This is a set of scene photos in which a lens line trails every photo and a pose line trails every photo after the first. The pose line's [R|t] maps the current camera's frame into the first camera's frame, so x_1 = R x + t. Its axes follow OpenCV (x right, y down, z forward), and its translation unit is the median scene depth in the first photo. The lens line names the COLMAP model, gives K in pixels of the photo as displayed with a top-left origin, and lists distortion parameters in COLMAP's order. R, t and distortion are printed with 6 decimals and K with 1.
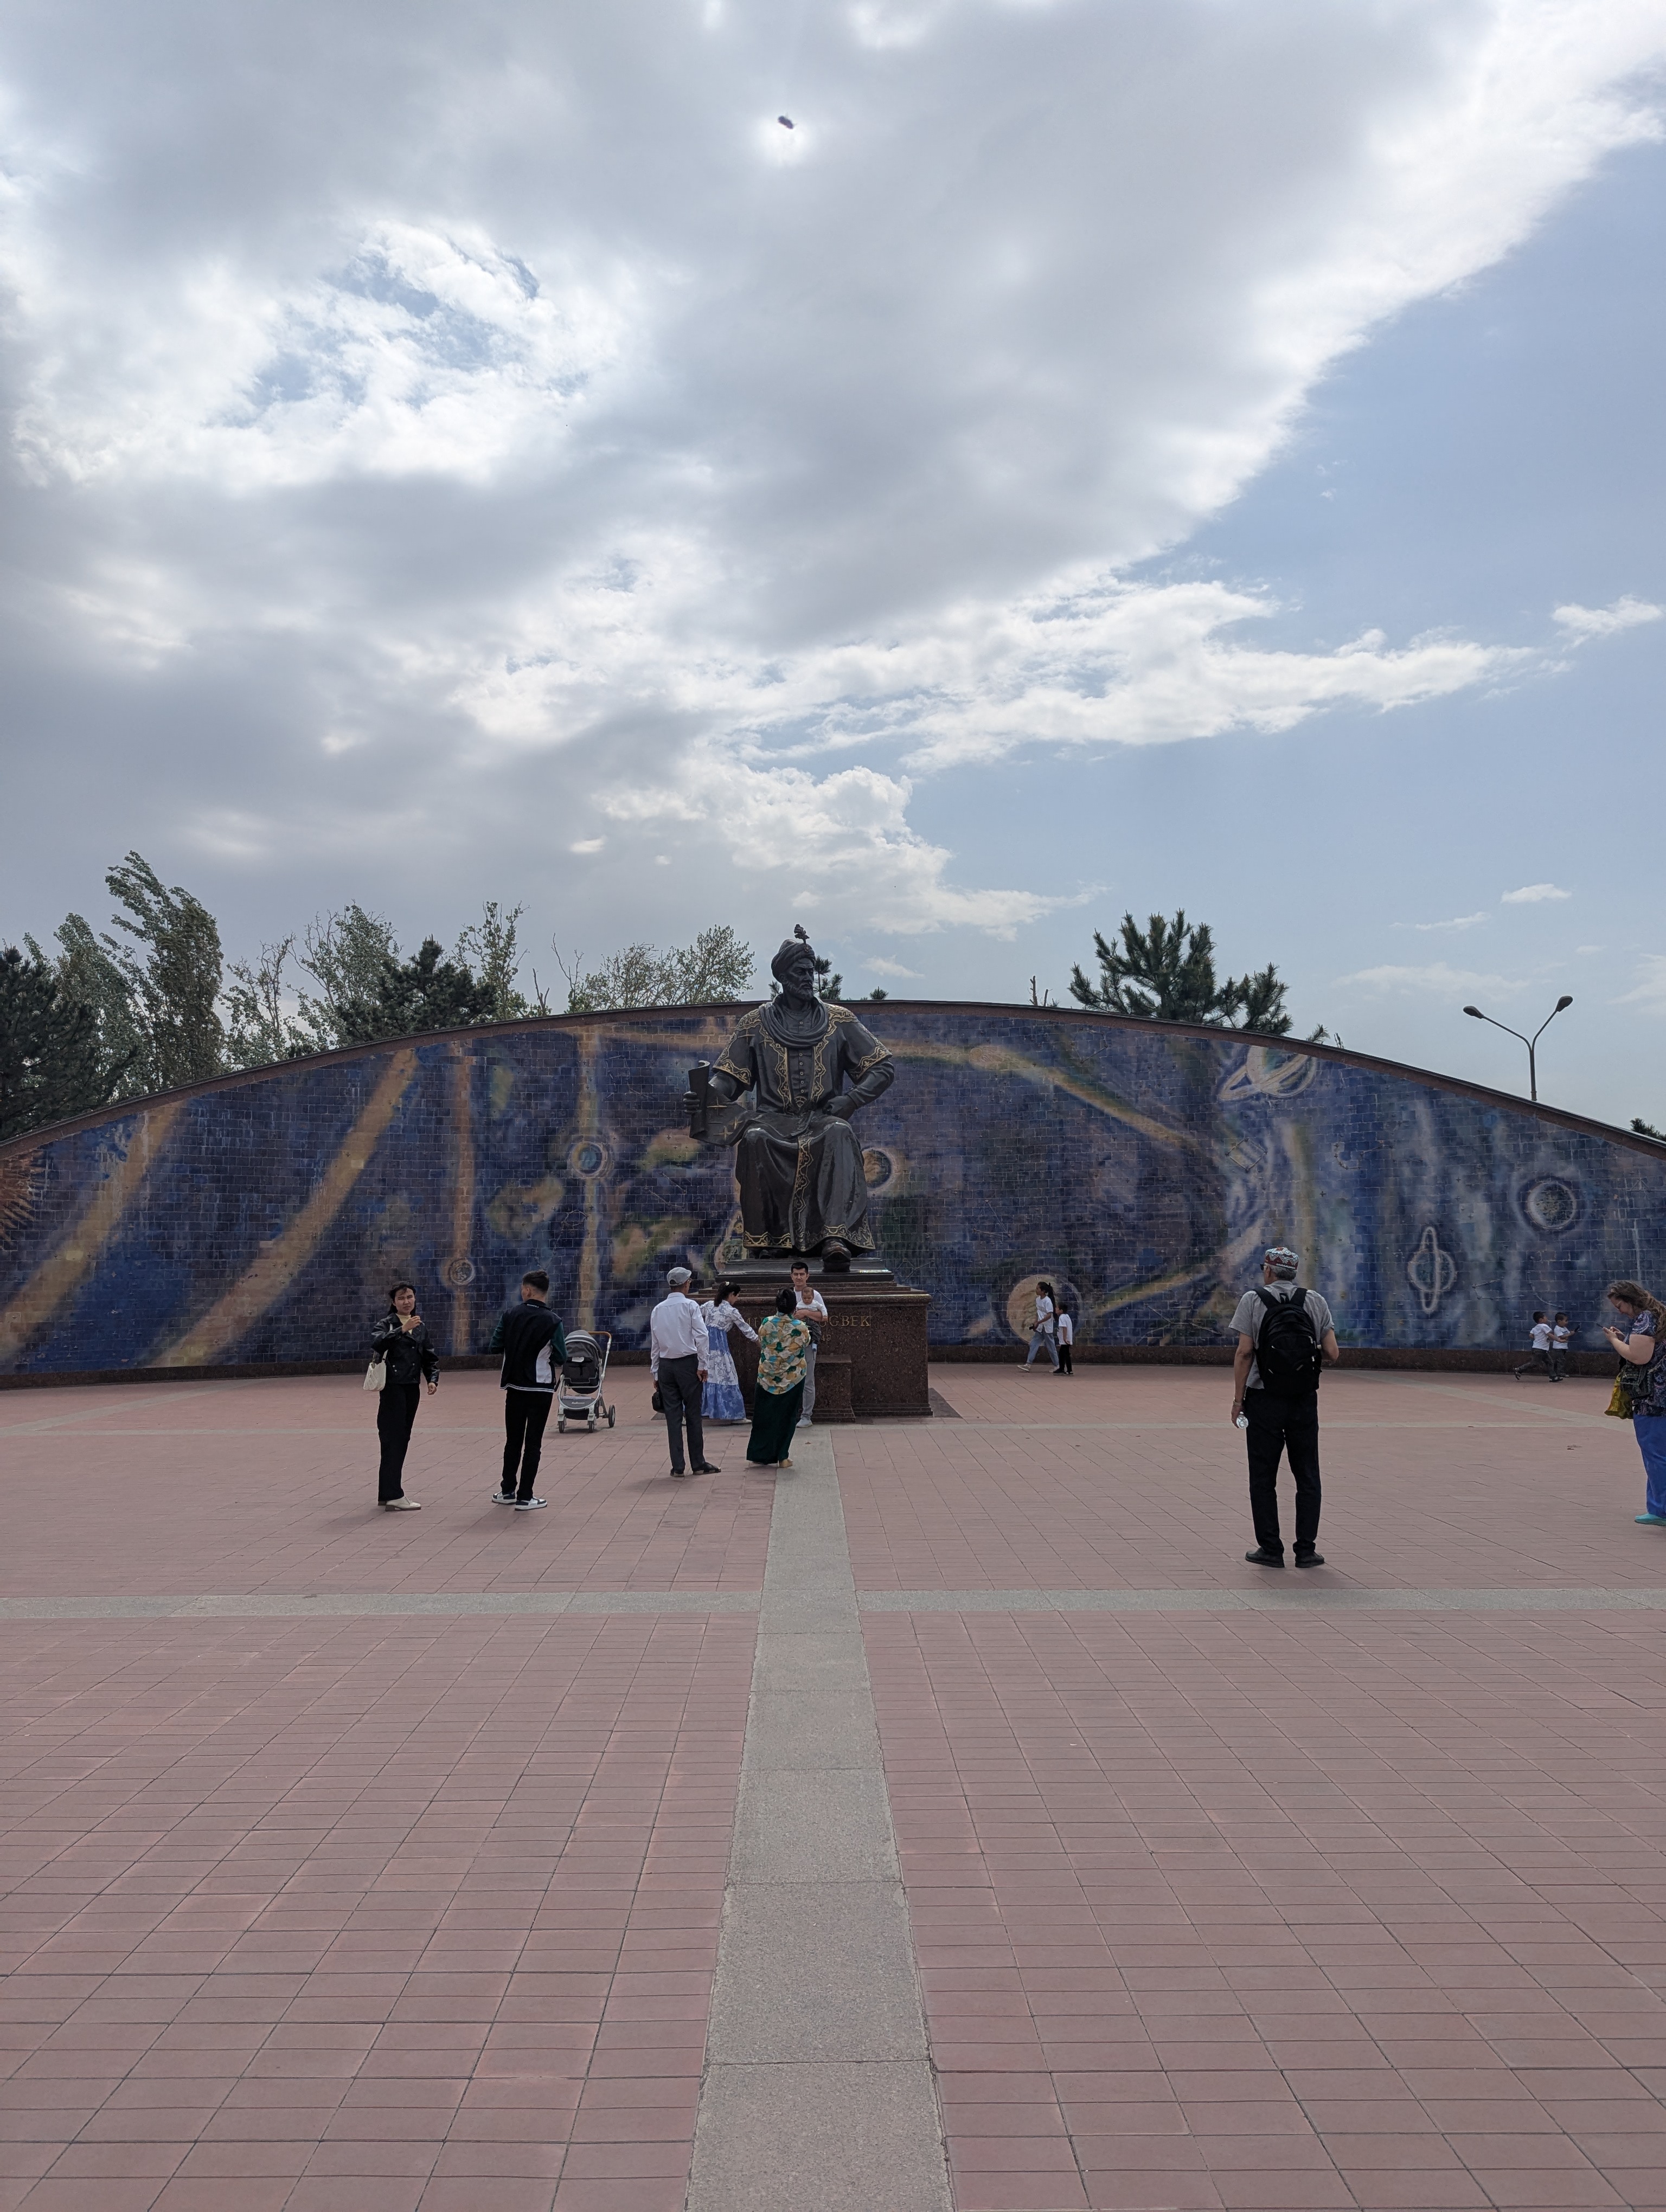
lens RADIAL K [[1655.0, 0, 819.9], [0, 1655.0, 1106.5], [0, 0, 1]] dist [0.251063, -0.394753]
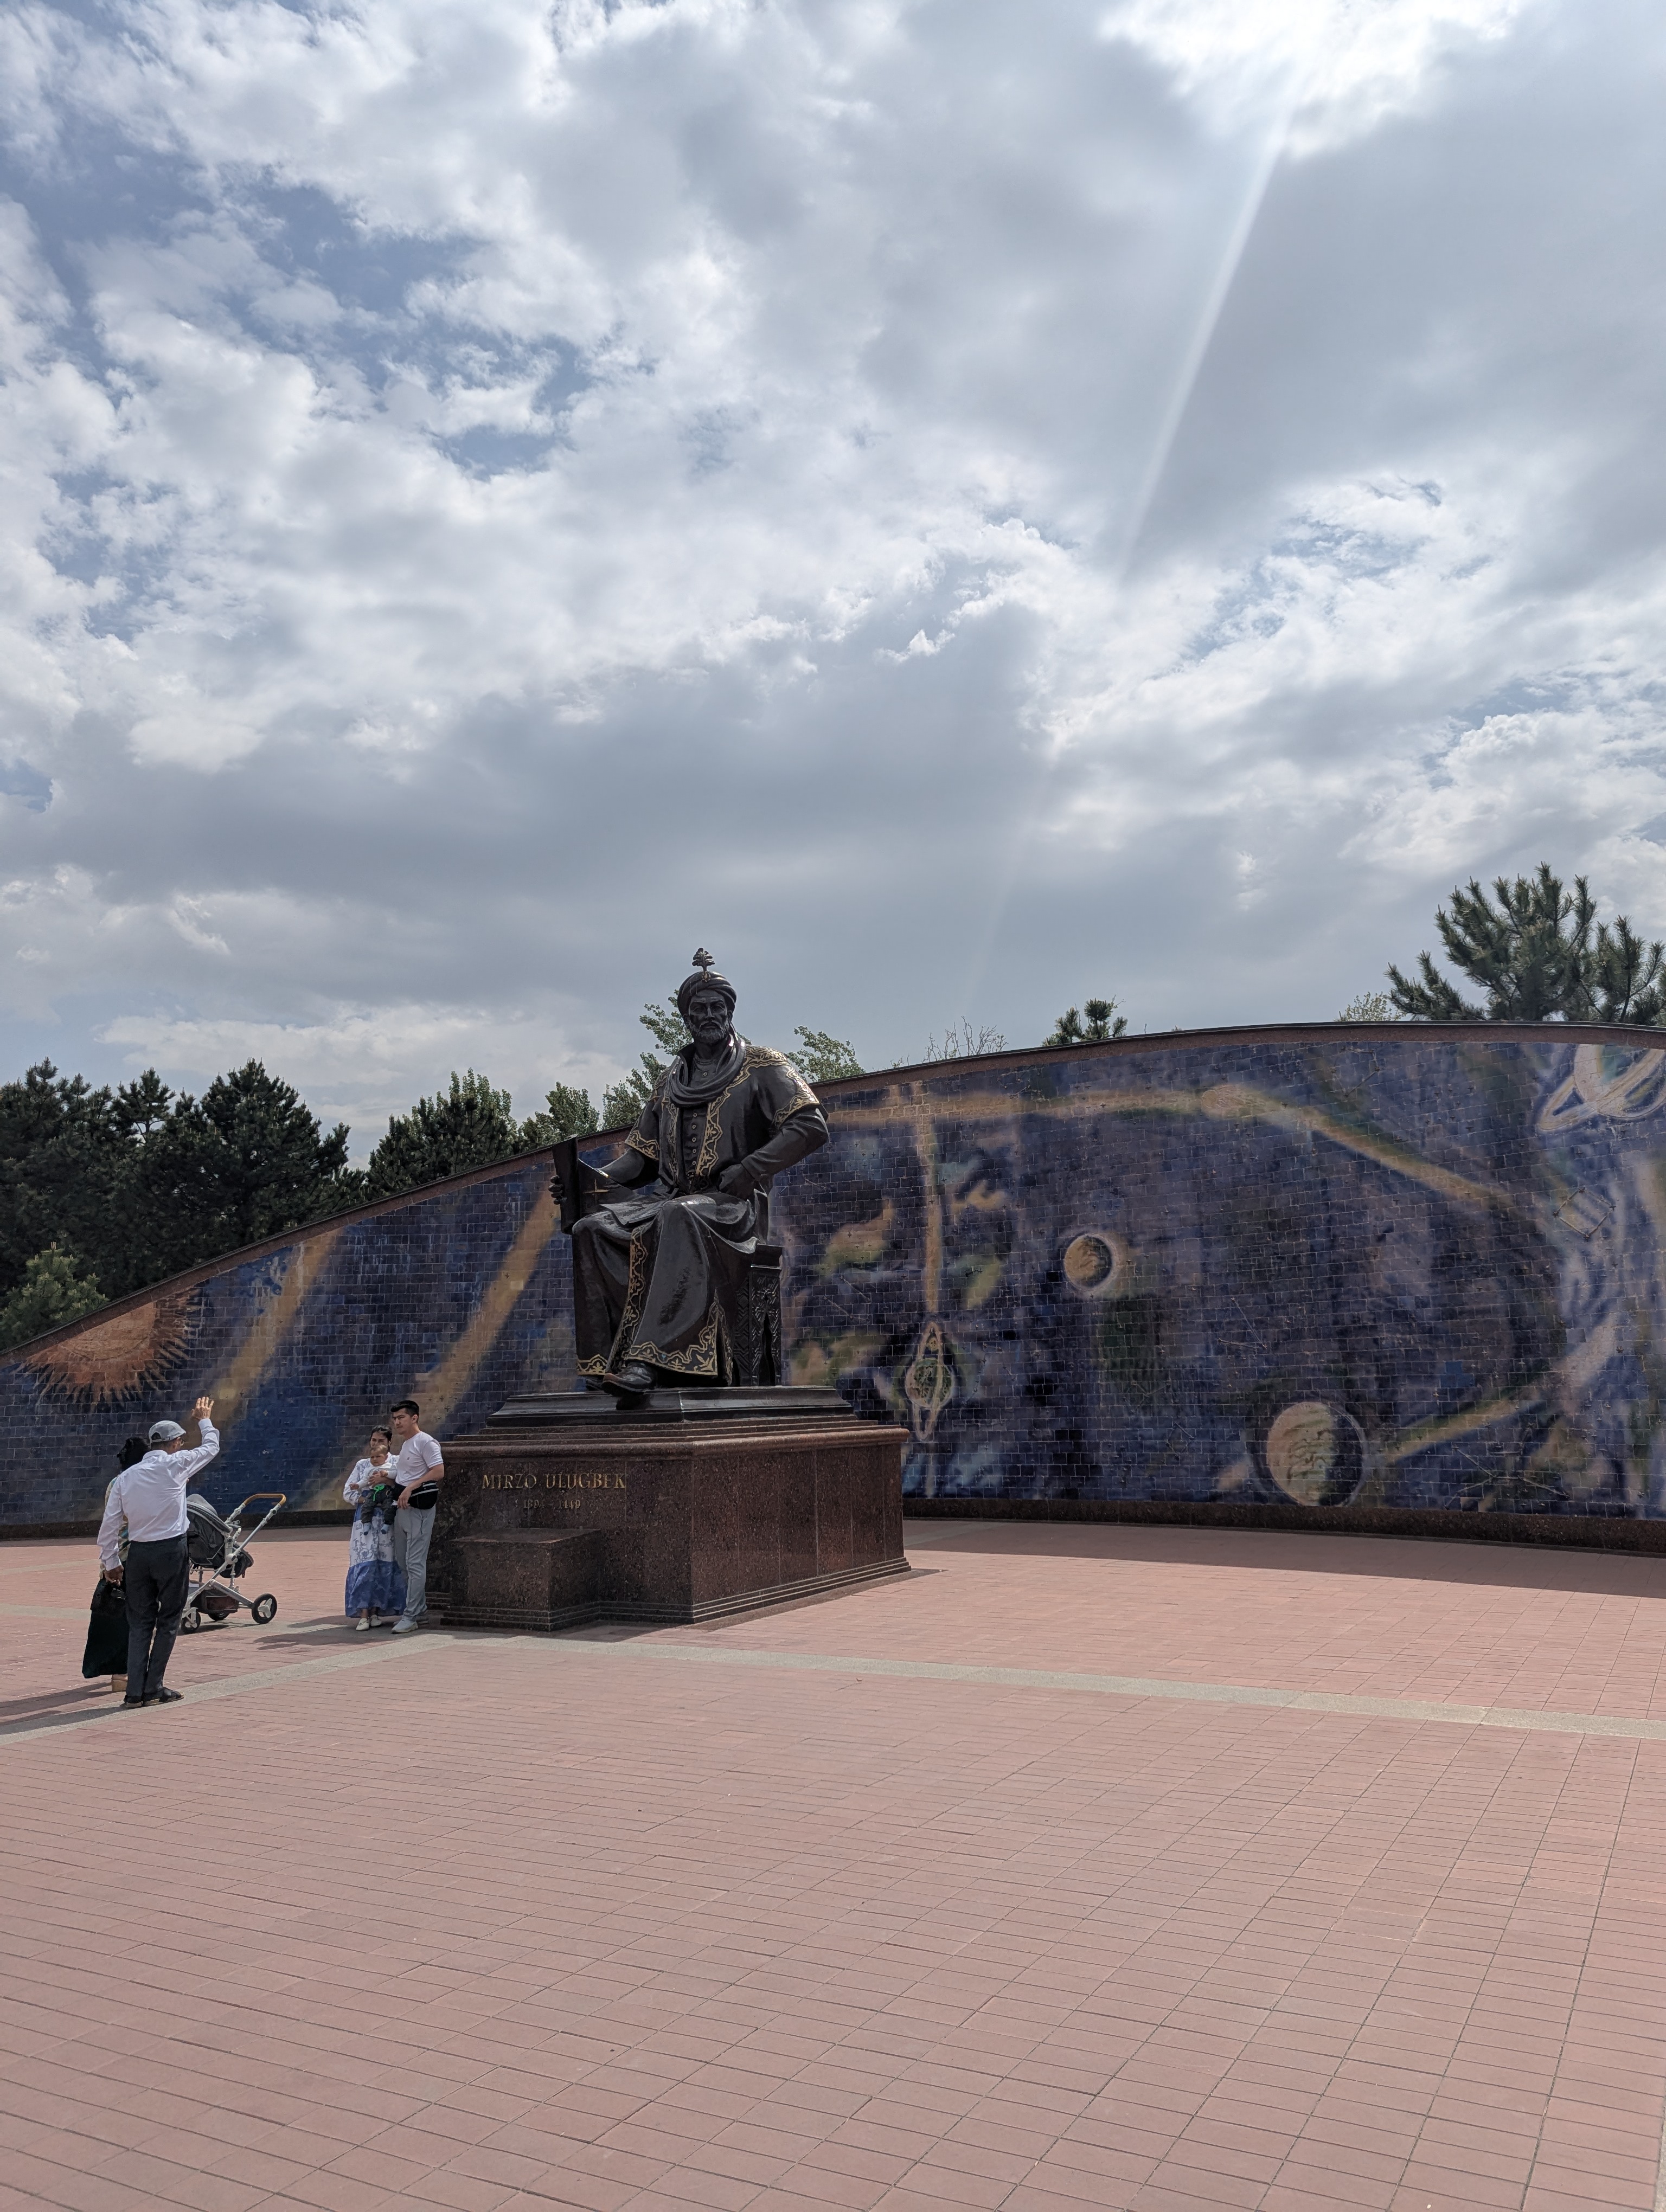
lens RADIAL K [[1541.8, 0, 875.1], [0, 1541.8, 1088.3], [0, 0, 1]] dist [0.098459, -0.112375]
pose [[0.877713, -0.102553, -0.468084, 0.296688], [0.066978, 0.993497, -0.092075, 0.017978], [0.474482, 0.049464, 0.878874, 0.334198]]
